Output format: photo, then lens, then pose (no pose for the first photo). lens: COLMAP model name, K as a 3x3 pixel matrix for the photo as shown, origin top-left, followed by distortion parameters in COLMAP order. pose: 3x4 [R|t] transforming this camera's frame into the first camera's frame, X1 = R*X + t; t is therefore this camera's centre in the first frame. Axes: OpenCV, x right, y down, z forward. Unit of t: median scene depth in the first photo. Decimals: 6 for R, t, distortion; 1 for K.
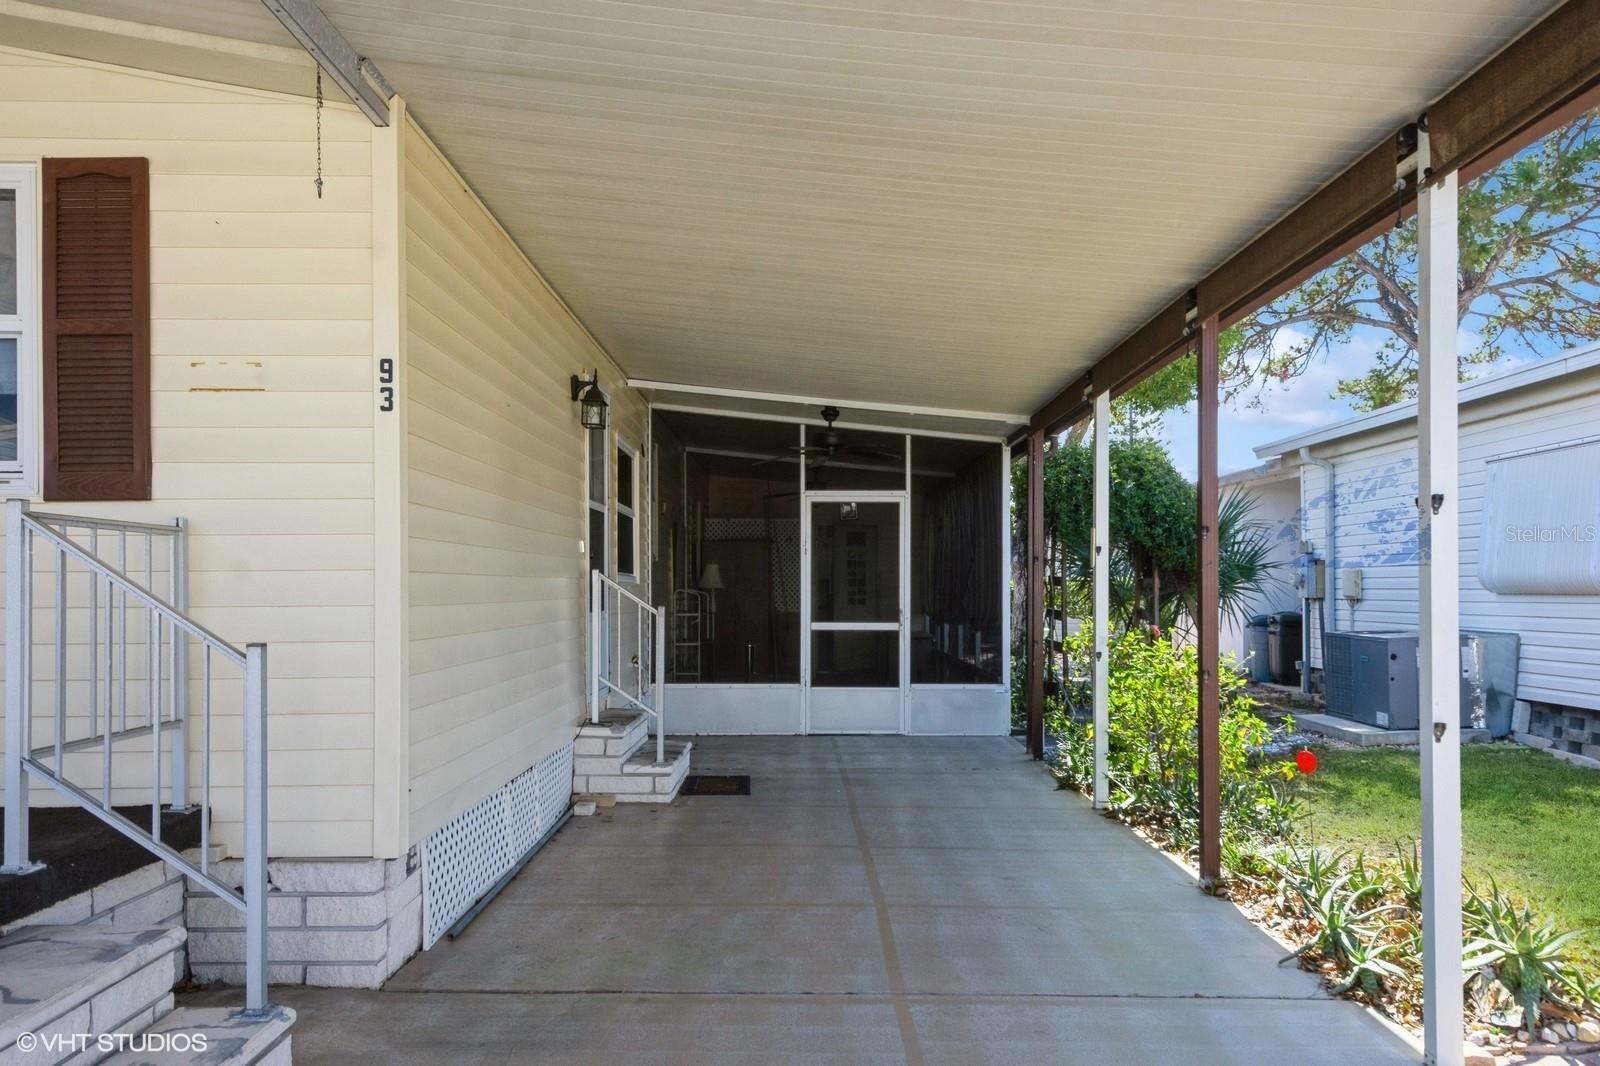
lens RADIAL K [[1290.7, 0, 795.2], [0, 1290.7, 577.1], [0, 0, 1]] dist [0.066143, -0.073566]
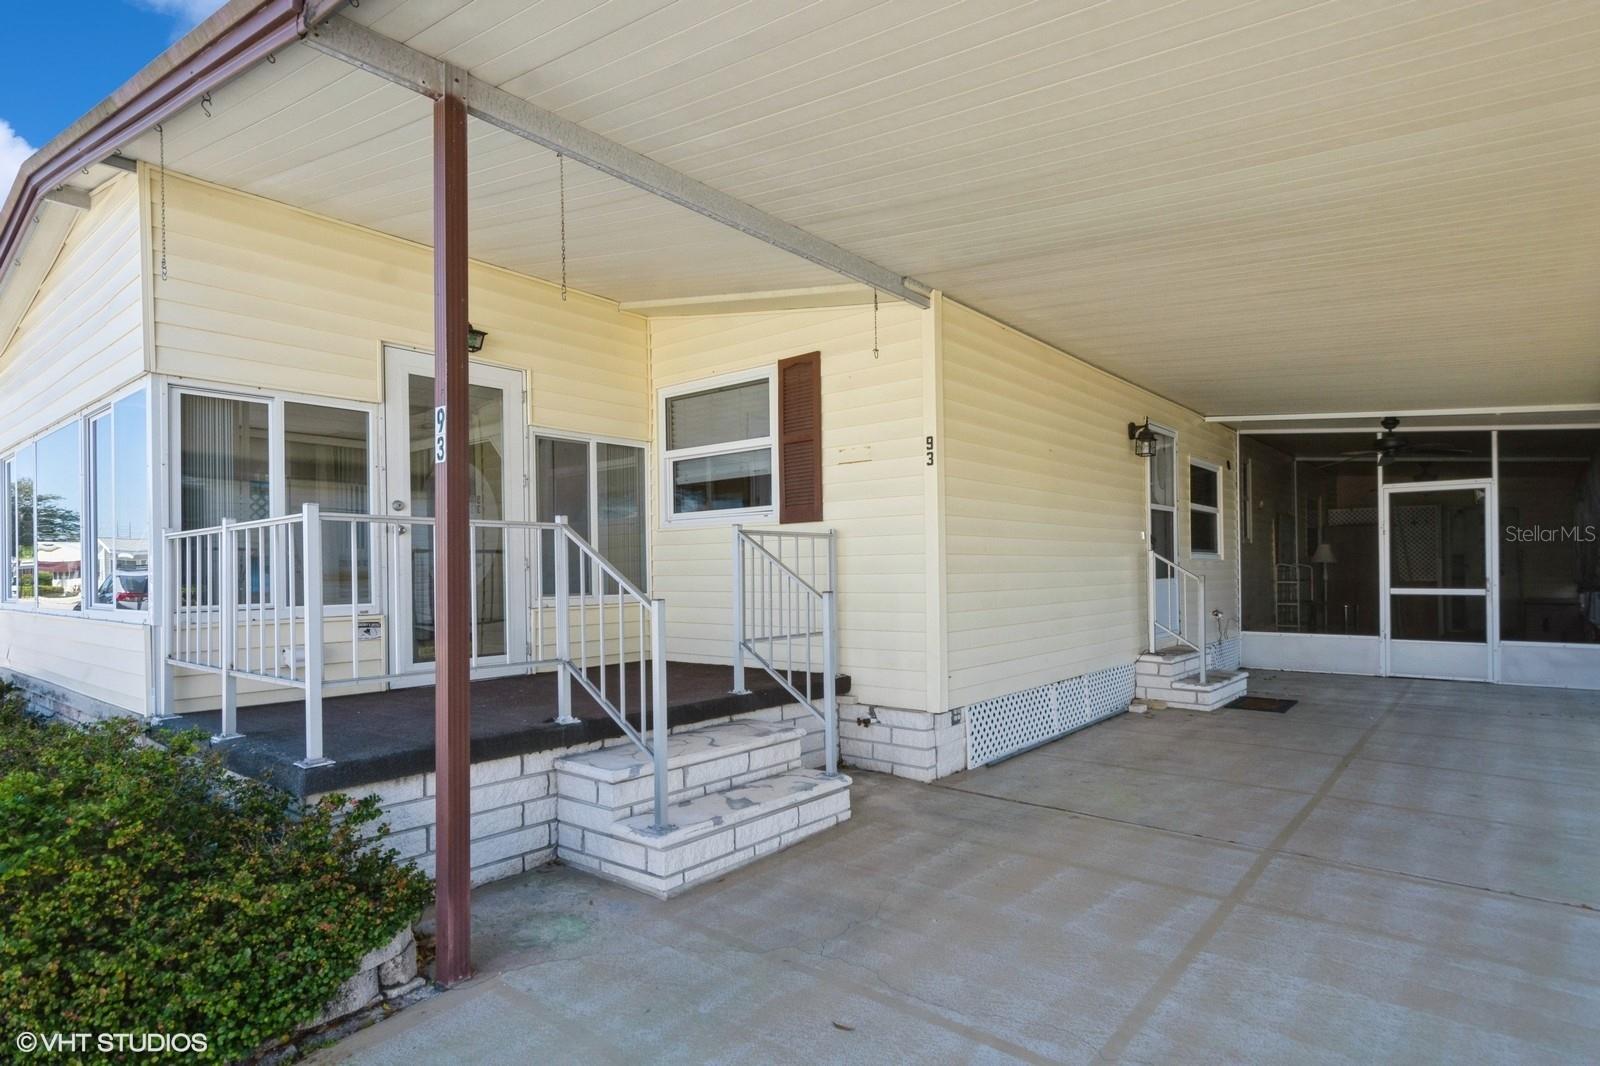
lens RADIAL K [[852.4, 0, 808.5], [0, 852.4, 567.2], [0, 0, 1]] dist [-0.001538, -0.000344]
pose [[0.768852, -0.011201, -0.639328, 0.232637], [0.016993, 0.999851, 0.002918, 0.005553], [0.639200, -0.013107, 0.768928, -0.014515]]
